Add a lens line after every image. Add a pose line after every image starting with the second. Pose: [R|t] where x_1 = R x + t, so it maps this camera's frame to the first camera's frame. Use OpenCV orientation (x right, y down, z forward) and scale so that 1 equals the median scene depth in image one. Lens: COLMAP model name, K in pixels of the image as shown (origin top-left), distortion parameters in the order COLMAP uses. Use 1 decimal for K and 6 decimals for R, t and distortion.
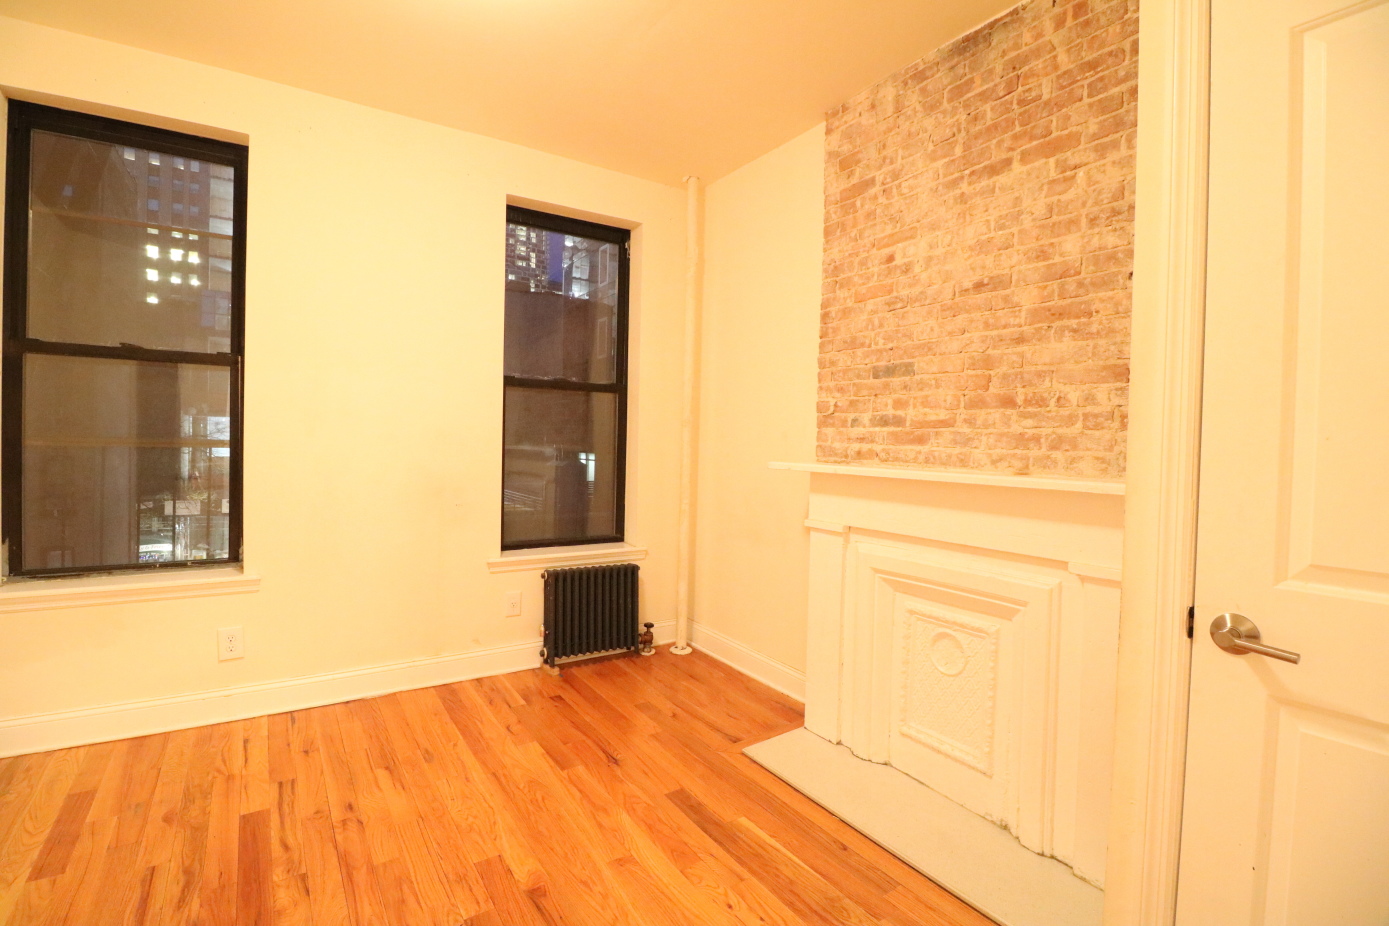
lens RADIAL K [[642.9, 0, 689.7], [0, 642.9, 450.2], [0, 0, 1]] dist [-0.019570, -0.003328]
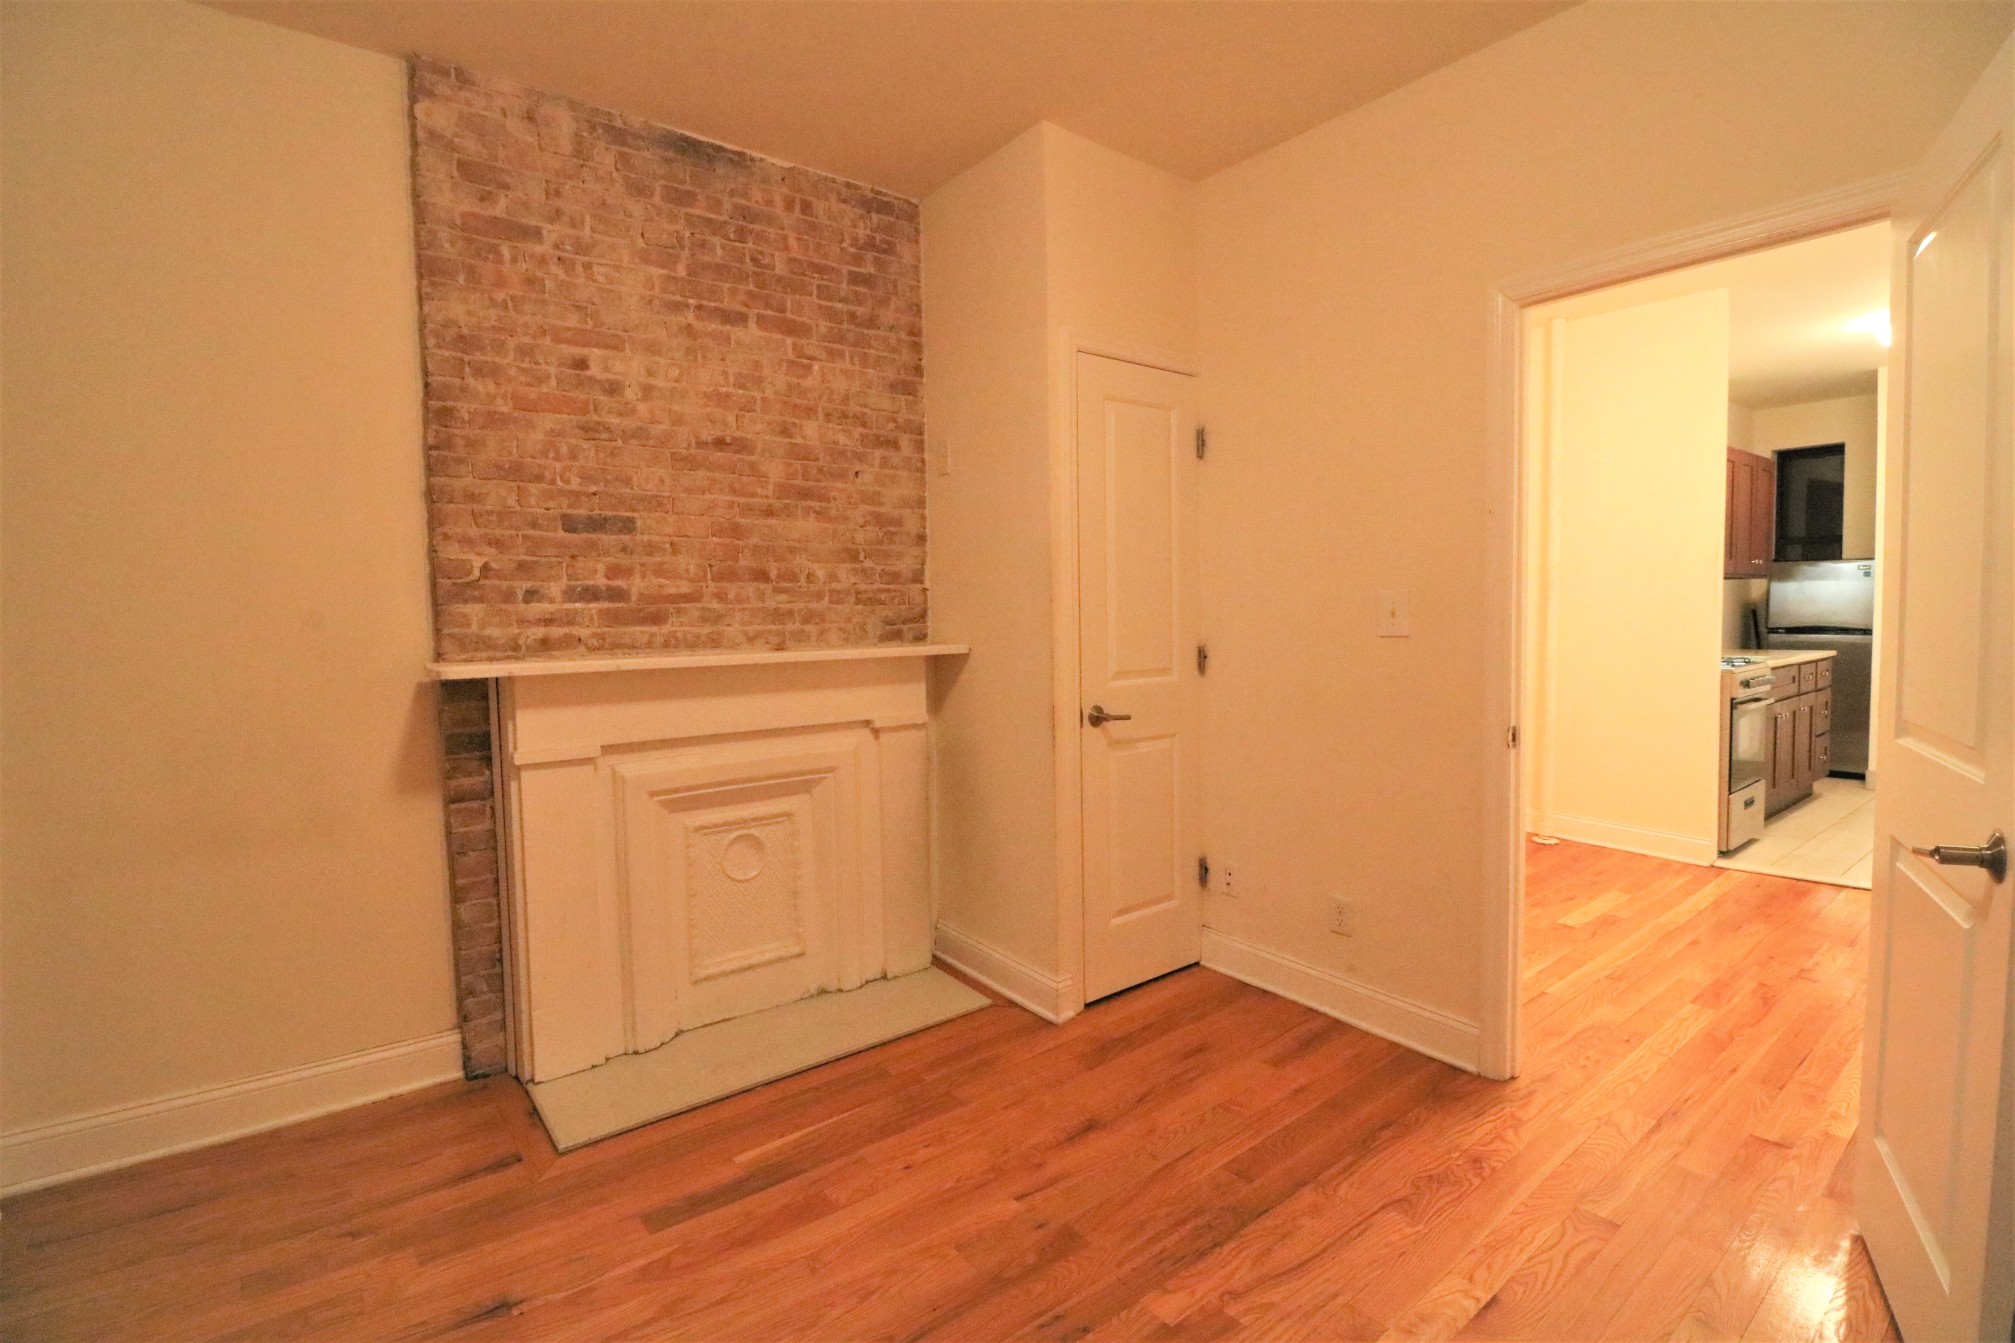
lens RADIAL K [[932.6, 0, 995.9], [0, 932.6, 649.2], [0, 0, 1]] dist [-0.019570, -0.003328]
pose [[-0.091505, -0.060664, 0.993955, -0.884484], [0.029313, 0.997546, 0.063582, -0.042205], [-0.995373, 0.034954, -0.089502, 0.745893]]
